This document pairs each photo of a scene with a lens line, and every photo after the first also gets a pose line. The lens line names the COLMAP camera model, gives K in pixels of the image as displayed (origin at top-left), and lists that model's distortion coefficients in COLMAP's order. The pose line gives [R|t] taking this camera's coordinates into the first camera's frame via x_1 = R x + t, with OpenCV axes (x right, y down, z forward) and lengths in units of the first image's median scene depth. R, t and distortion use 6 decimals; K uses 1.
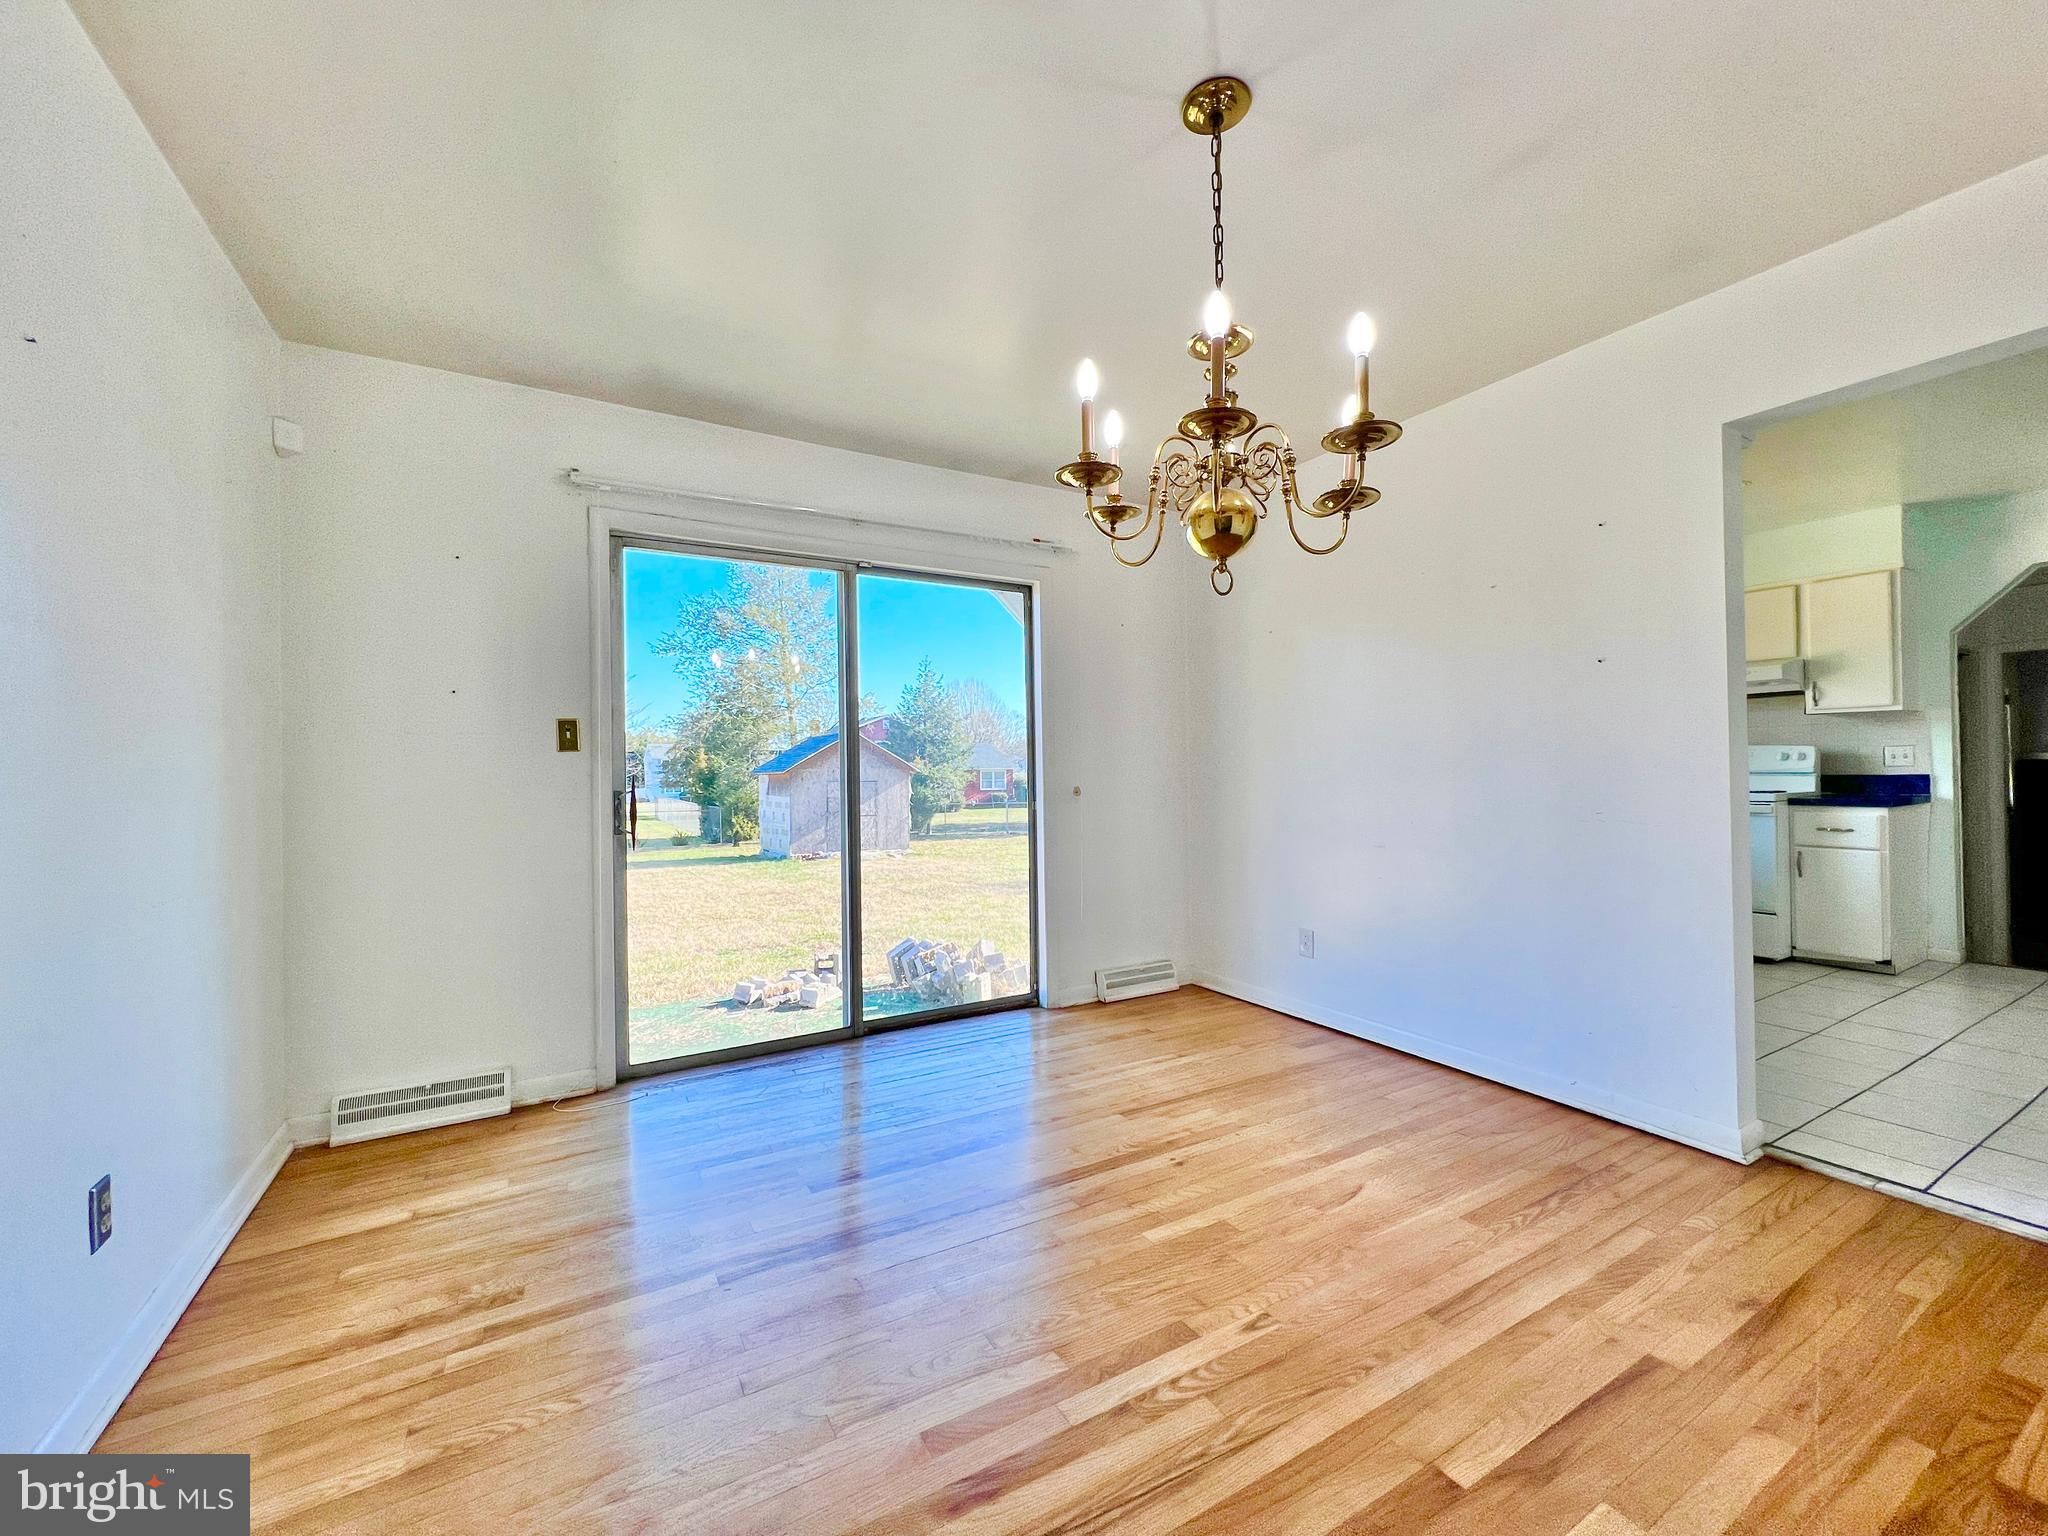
lens RADIAL K [[817.7, 0, 1021.1], [0, 817.7, 767.6], [0, 0, 1]] dist [0.003319, -0.000583]
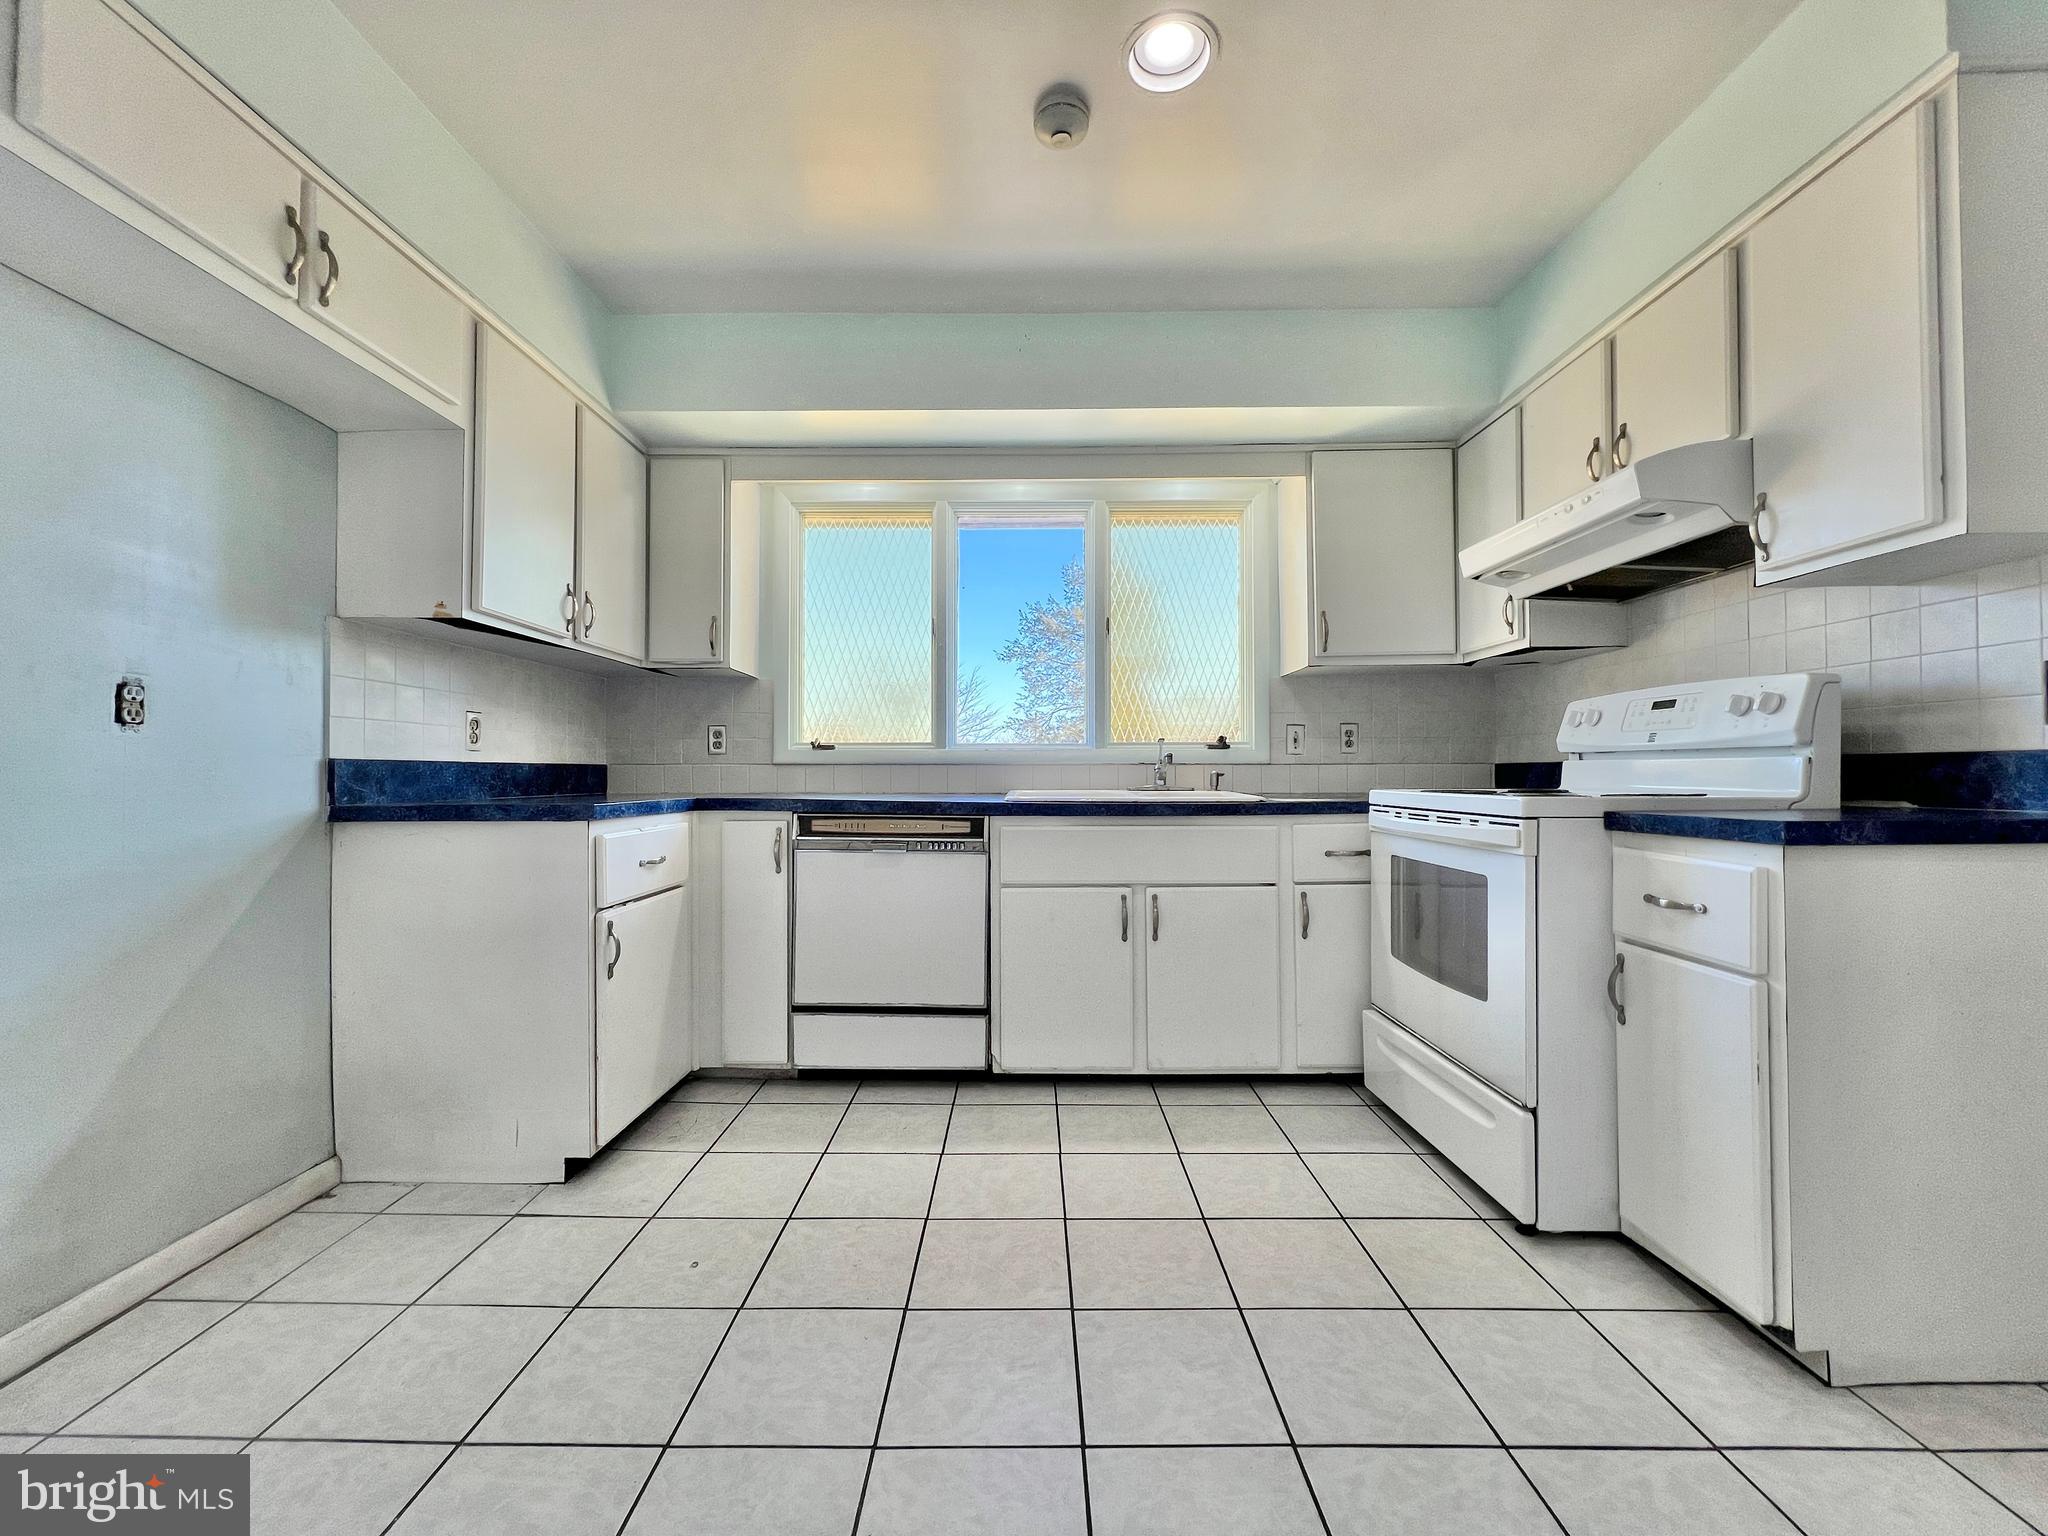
lens RADIAL K [[817.7, 0, 1019.7], [0, 817.7, 766.8], [0, 0, 1]] dist [0.003319, -0.000583]
pose [[0.859491, 0.005843, -0.511118, 0.959665], [-0.007246, 0.999973, -0.000753, 0.020405], [0.511100, 0.004350, 0.859510, 0.573488]]
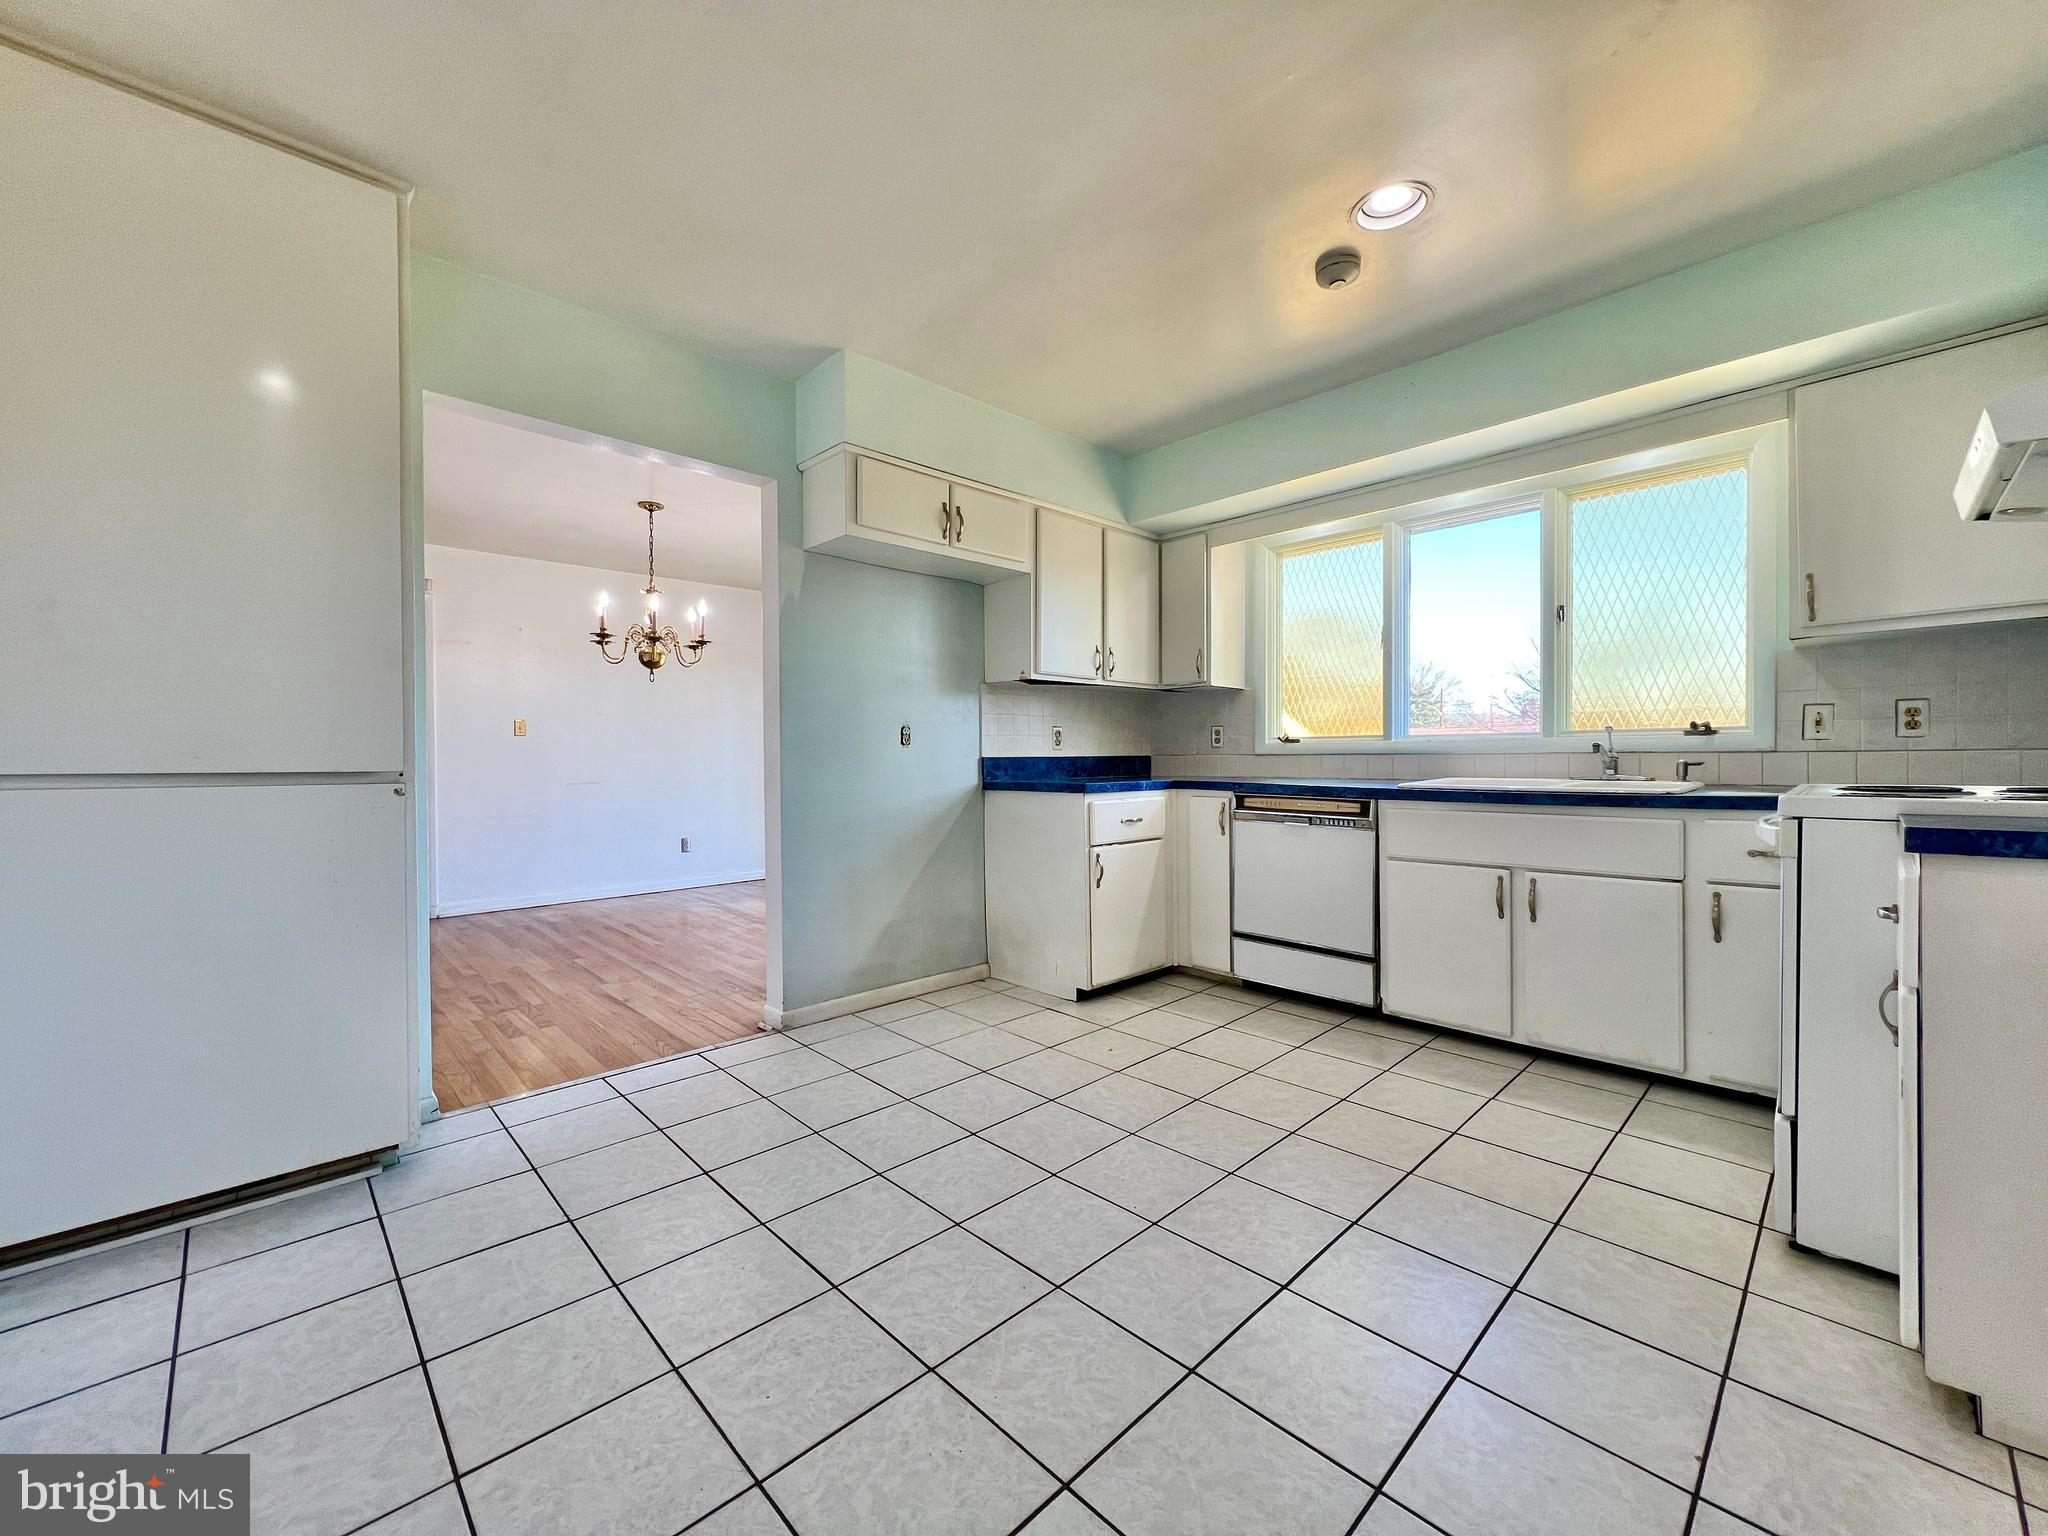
lens RADIAL K [[817.7, 0, 1016.5], [0, 817.7, 766.9], [0, 0, 1]] dist [0.003319, -0.000583]
pose [[0.233052, 0.023317, -0.972185, 1.264559], [0.008715, 0.999622, 0.026065, 0.005739], [0.972425, -0.014547, 0.232761, 0.601213]]
